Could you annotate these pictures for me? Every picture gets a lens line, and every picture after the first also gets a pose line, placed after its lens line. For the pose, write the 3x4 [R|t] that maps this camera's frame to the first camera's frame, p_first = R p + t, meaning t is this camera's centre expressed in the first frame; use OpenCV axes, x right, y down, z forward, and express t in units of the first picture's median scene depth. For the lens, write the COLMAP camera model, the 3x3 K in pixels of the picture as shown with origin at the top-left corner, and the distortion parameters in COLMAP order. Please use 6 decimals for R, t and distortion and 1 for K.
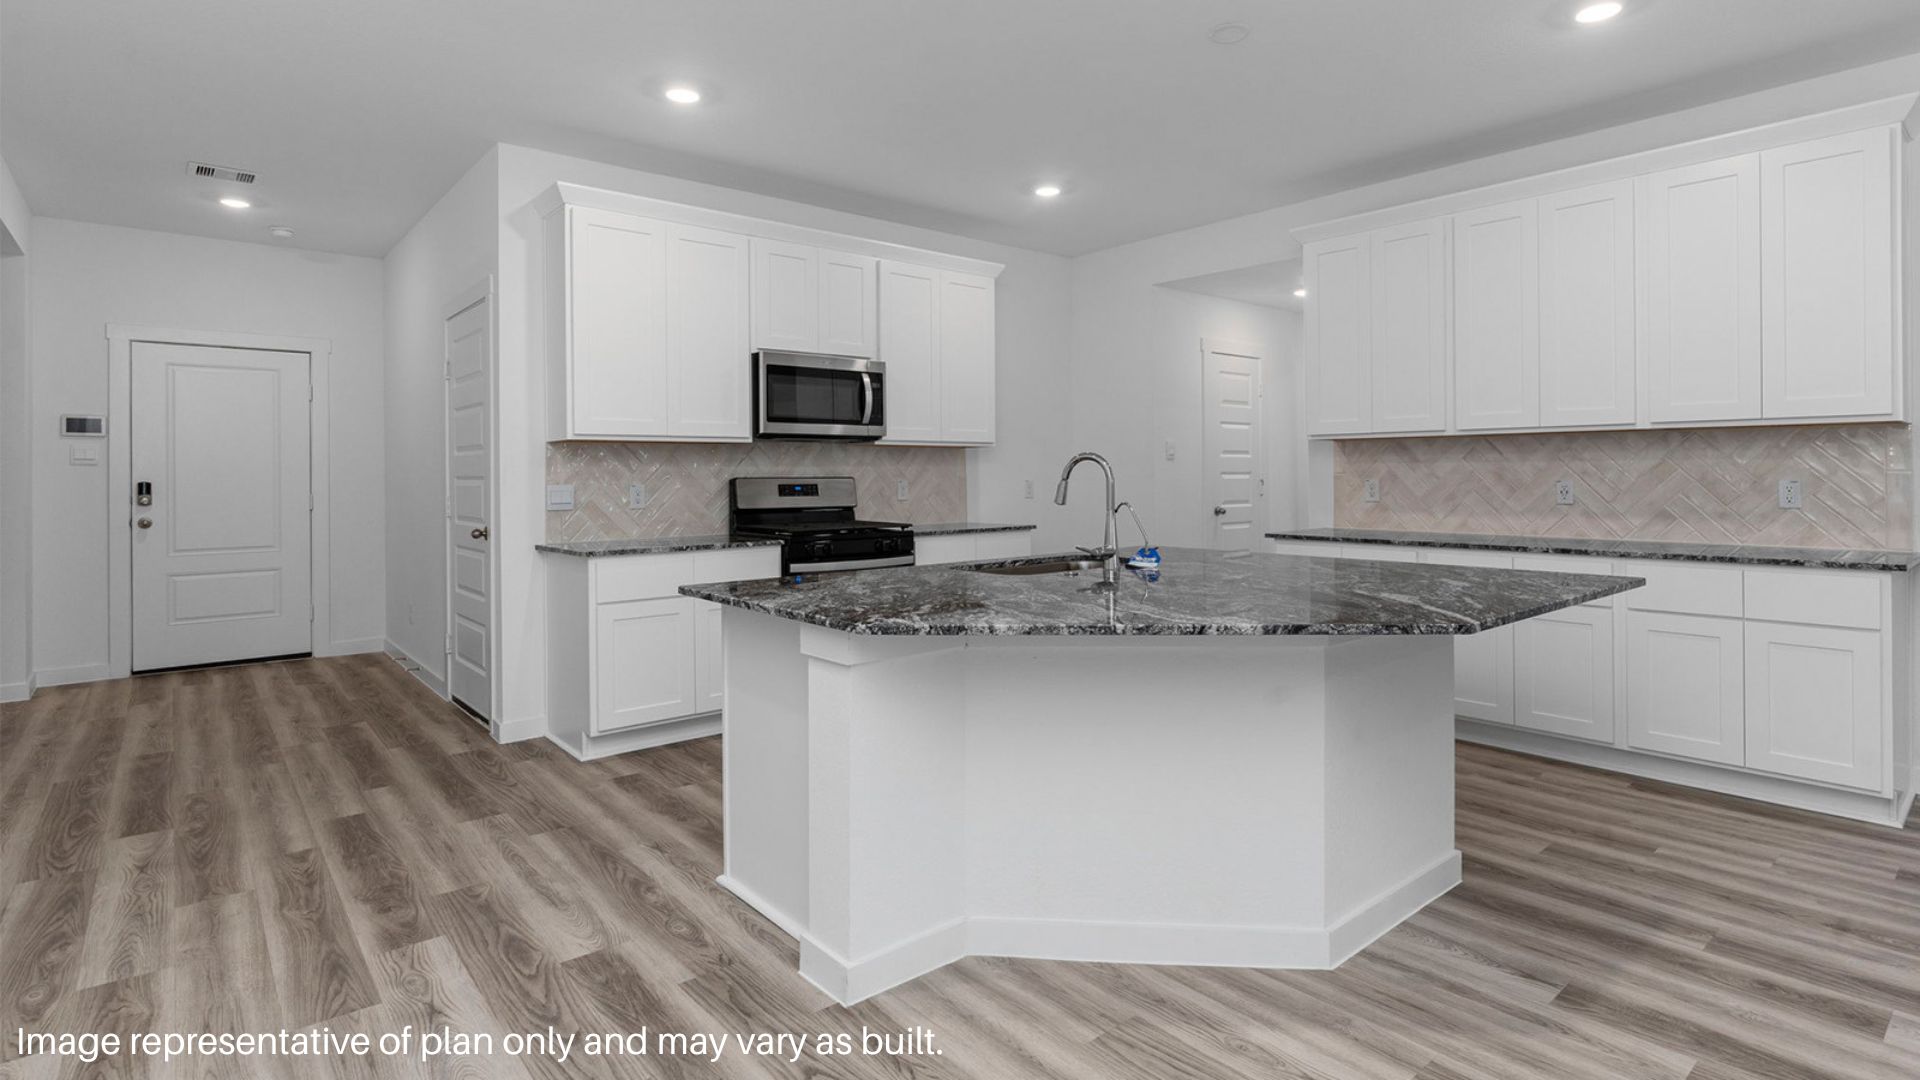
lens RADIAL K [[936.5, 0, 965.7], [0, 936.5, 476.6], [0, 0, 1]] dist [-0.003431, -0.000681]
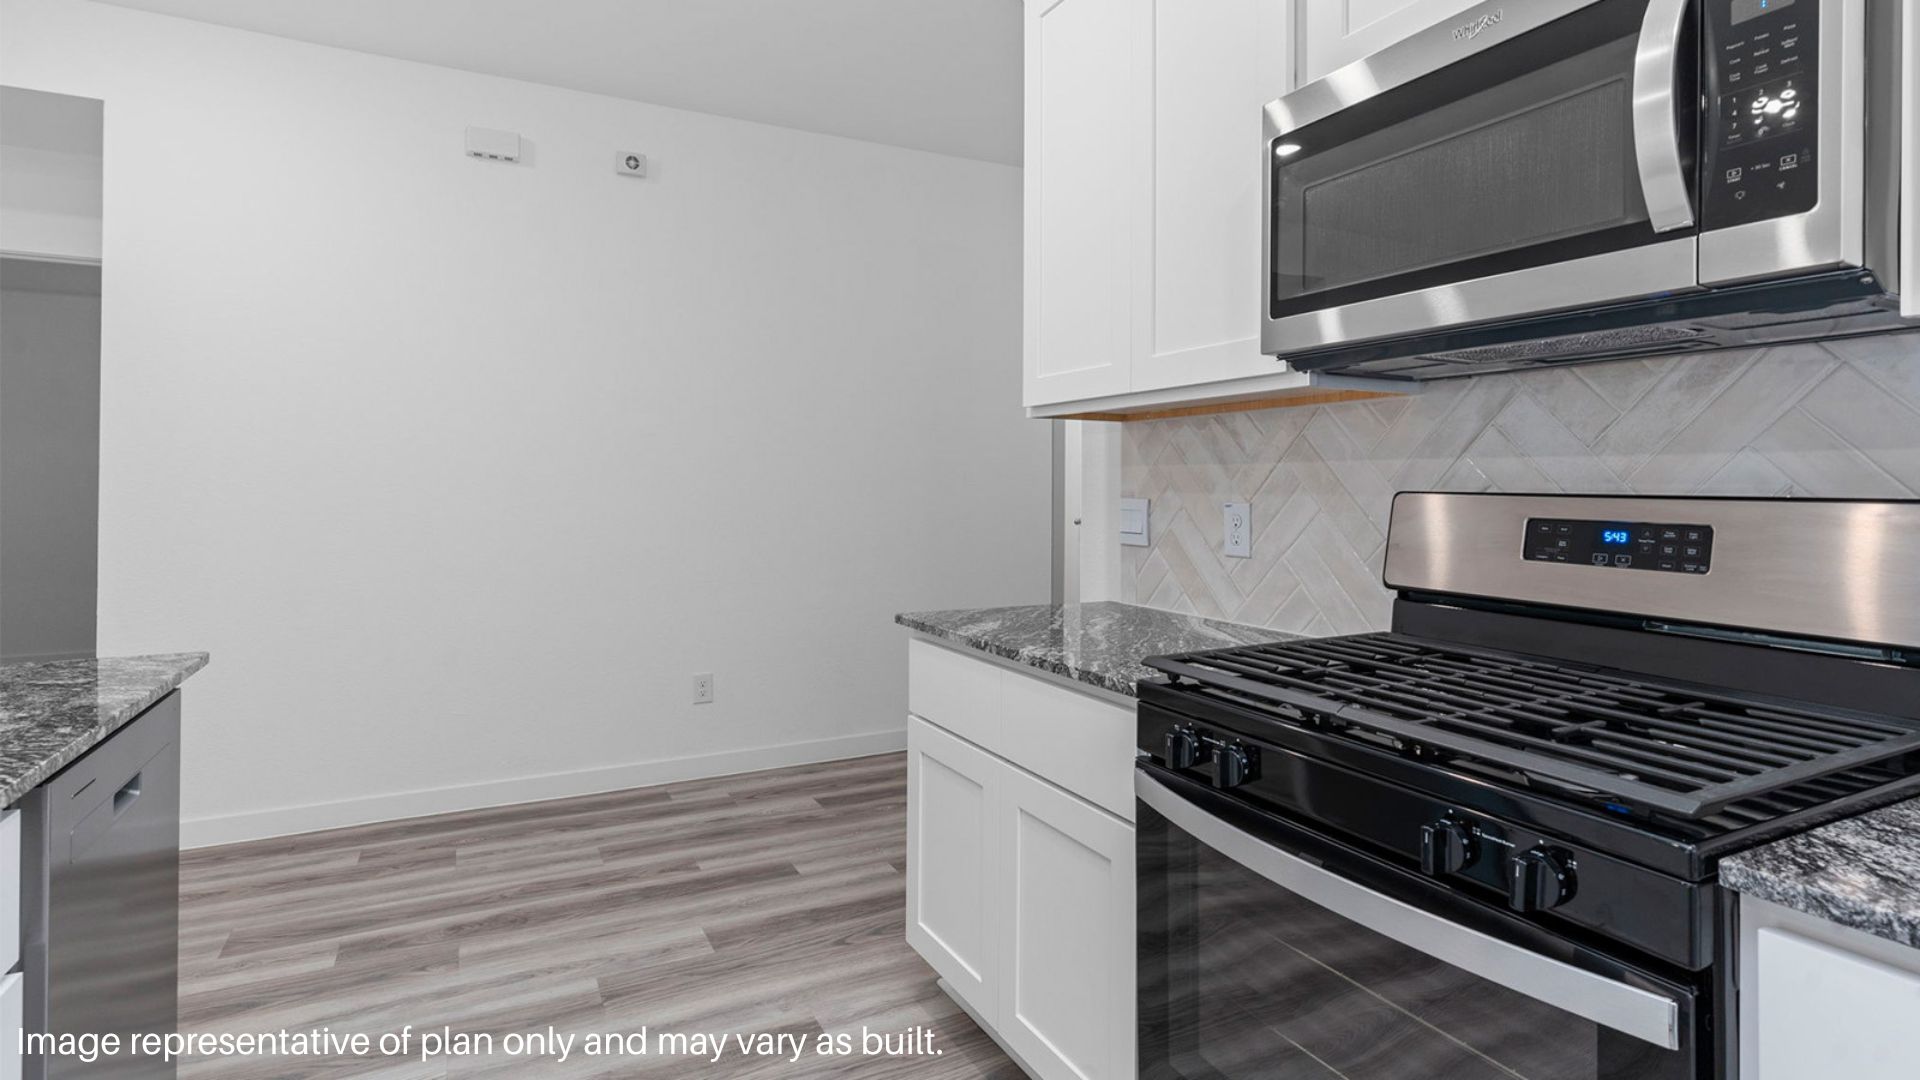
lens RADIAL K [[965.3, 0, 963.3], [0, 965.3, 478.9], [0, 0, 1]] dist [-0.000475, -0.000349]
pose [[-0.214527, 0.001717, -0.976716, 0.138114], [-0.004706, 0.999985, 0.002792, -0.003936], [0.976707, 0.005195, -0.214516, 0.985304]]
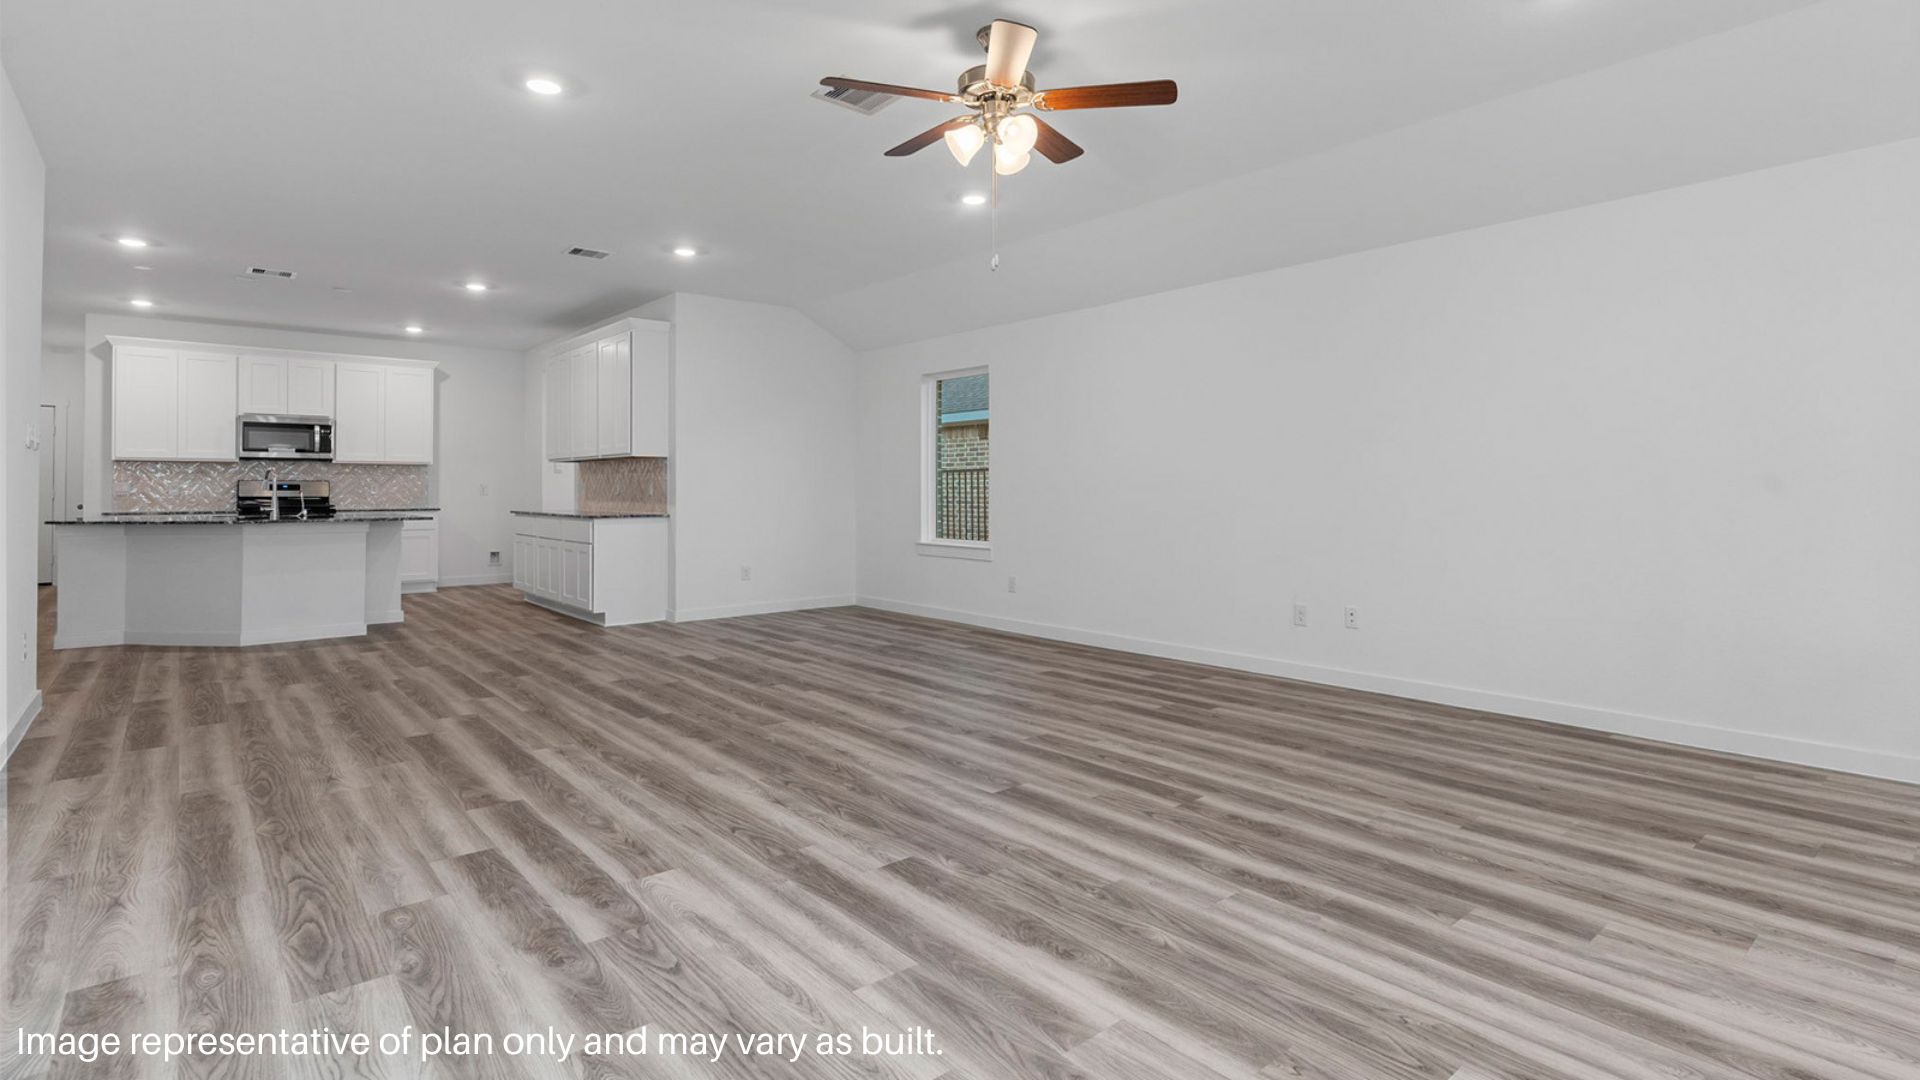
lens RADIAL K [[913.0, 0, 968.1], [0, 913.0, 480.5], [0, 0, 1]] dist [0.001408, 0.000118]
pose [[0.999545, 0.009027, 0.028766, 1.257497], [-0.008662, 0.999881, -0.012800, 0.013622], [-0.028879, 0.012545, 0.999504, -0.949636]]
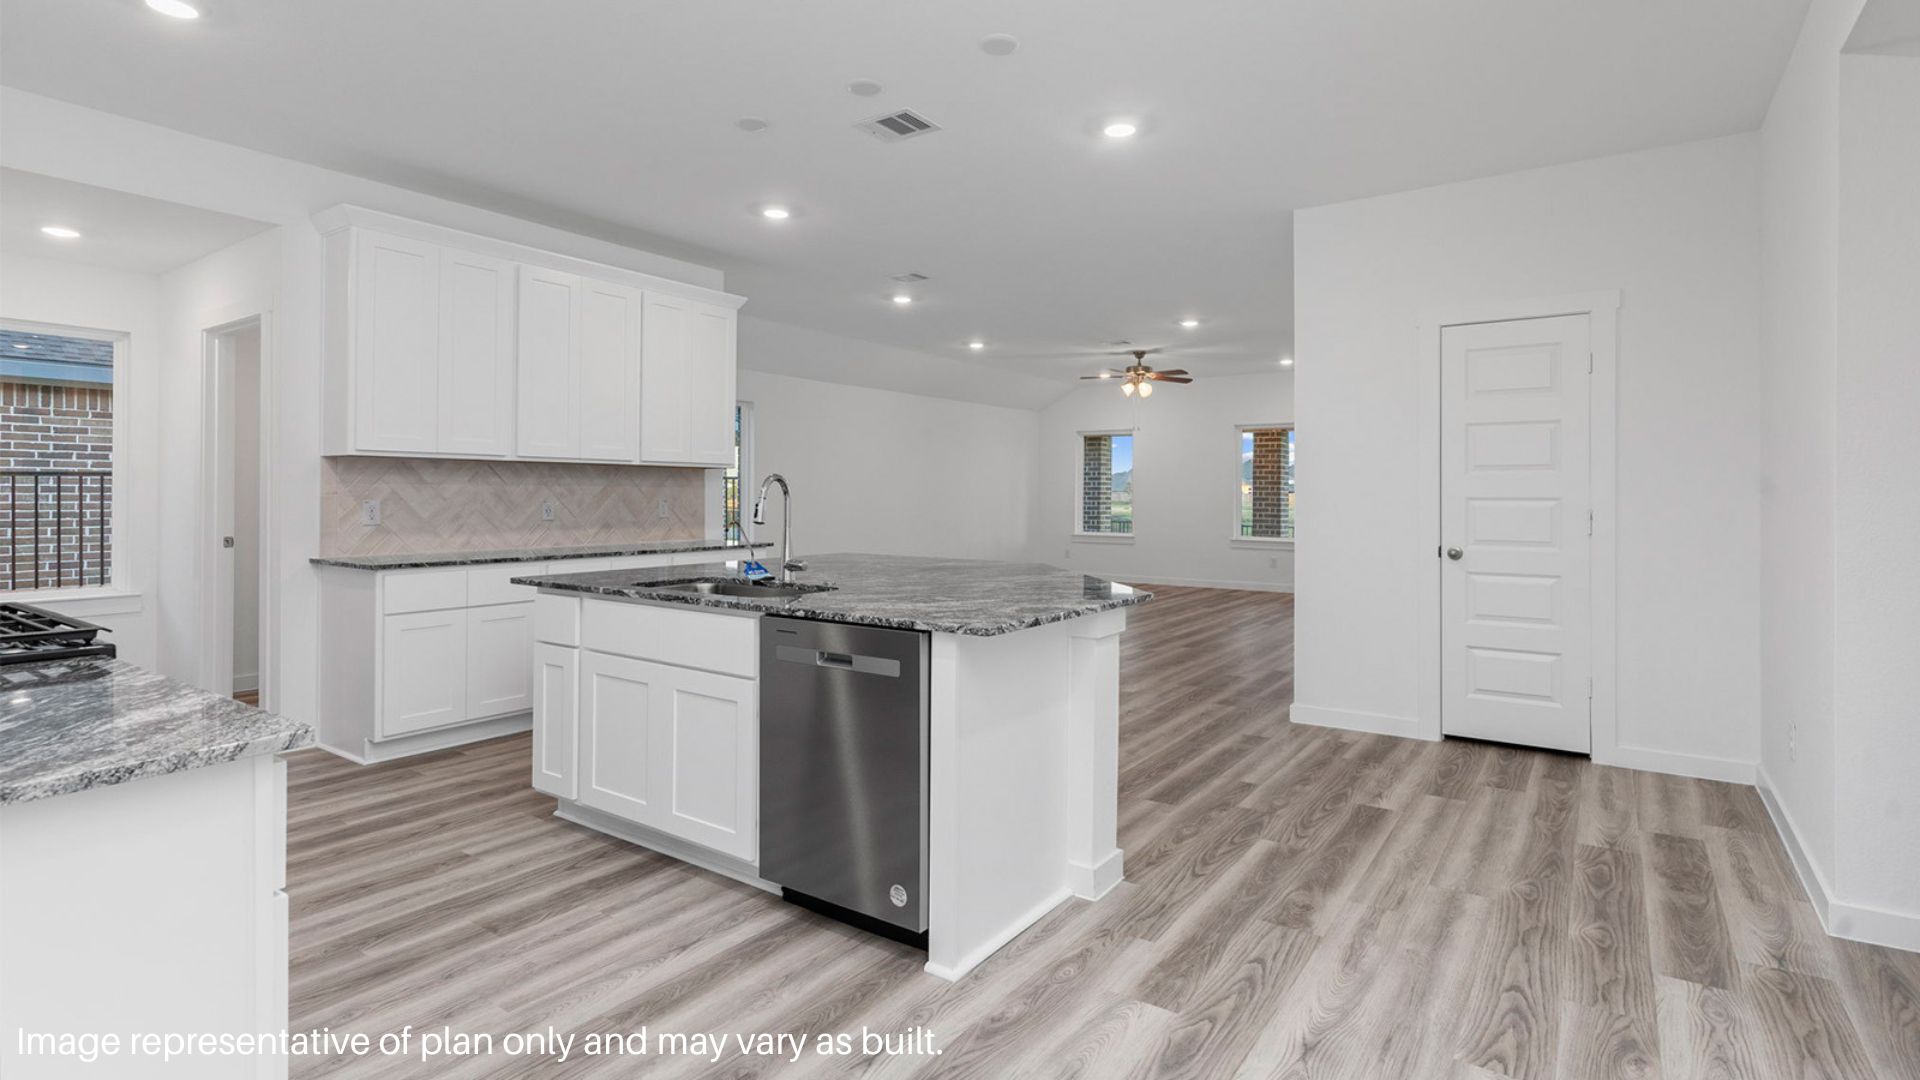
lens RADIAL K [[919.5, 0, 964.3], [0, 919.5, 491.5], [0, 0, 1]] dist [0.003197, 0.000281]
pose [[-0.255478, 0.008817, 0.966775, -0.645470], [-0.000918, 0.999956, -0.009363, 0.001962], [-0.966815, -0.003280, -0.255458, 0.729860]]
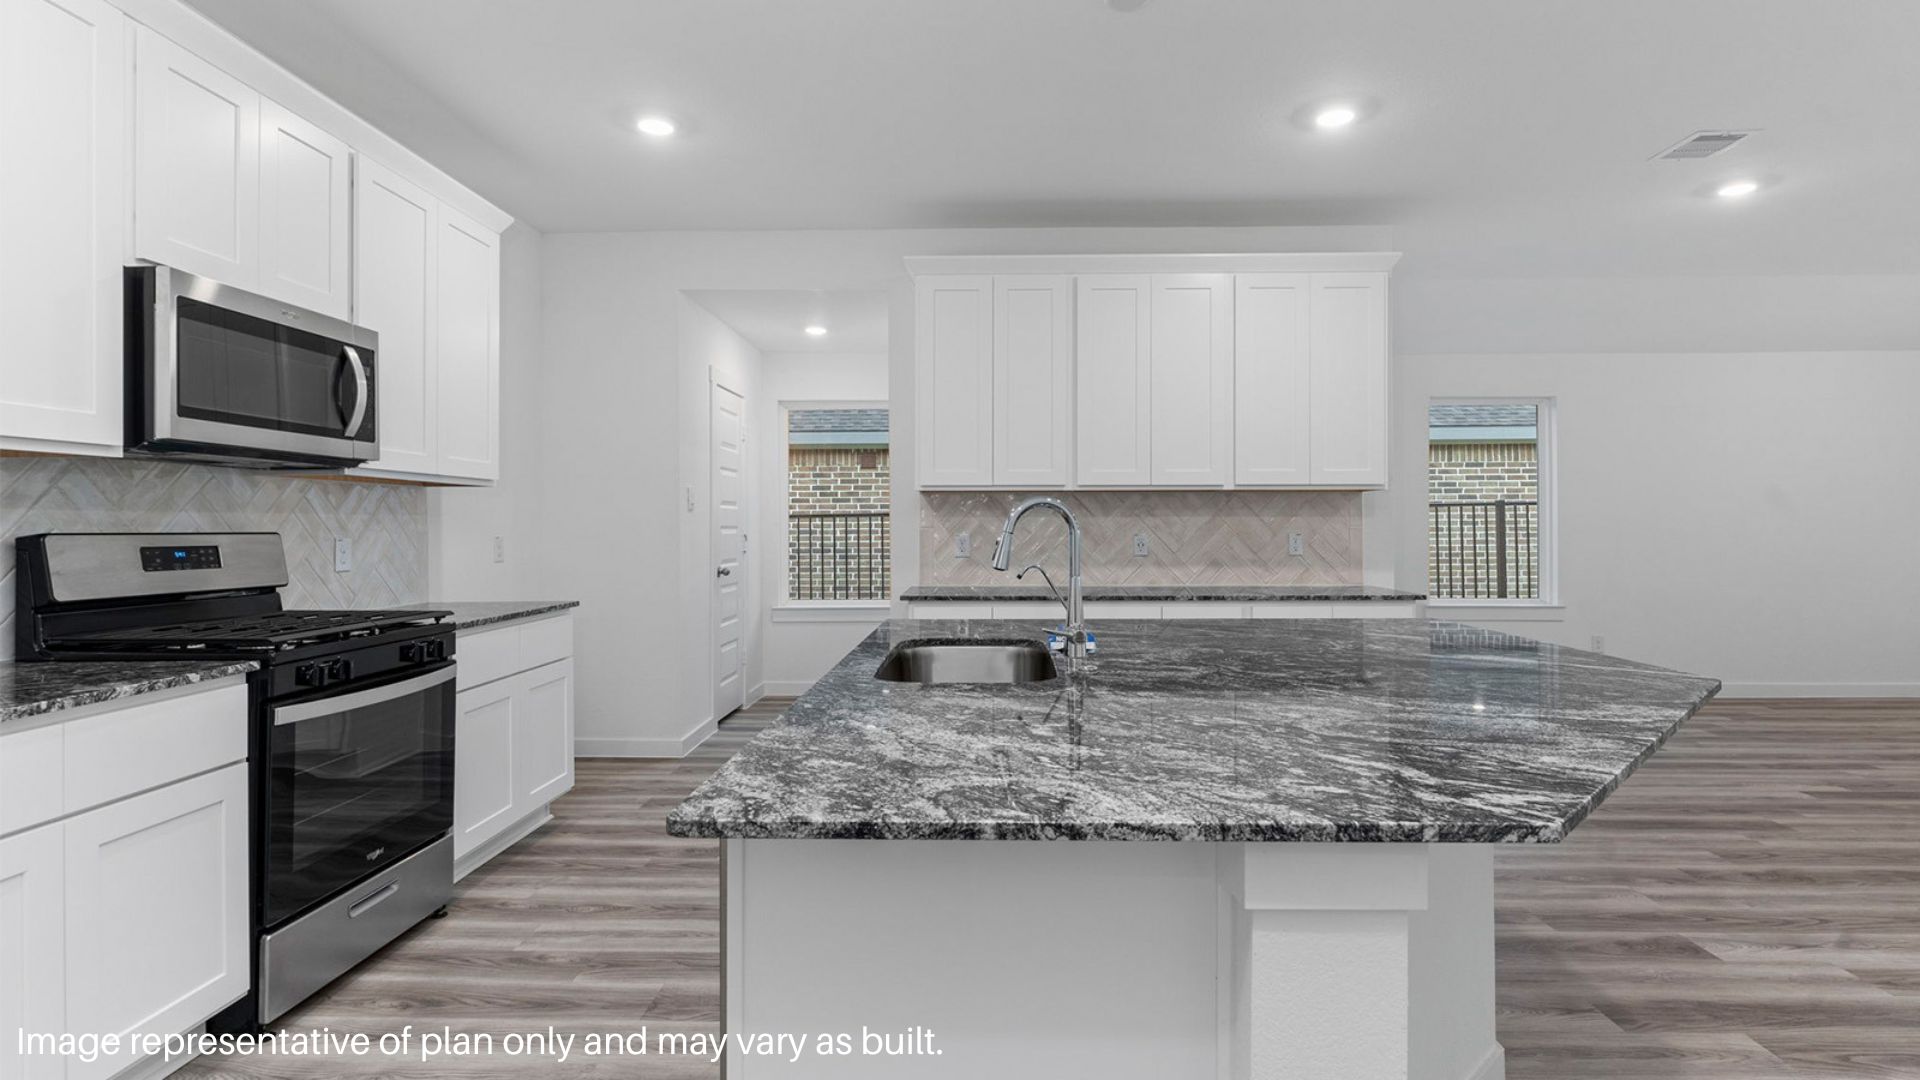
lens RADIAL K [[926.9, 0, 963.2], [0, 926.9, 523.5], [0, 0, 1]] dist [0.000476, -0.000152]
pose [[0.668329, 0.006129, 0.743841, -0.301065], [0.000755, 0.999960, -0.008917, 0.000794], [-0.743866, 0.006520, 0.668297, 0.394228]]
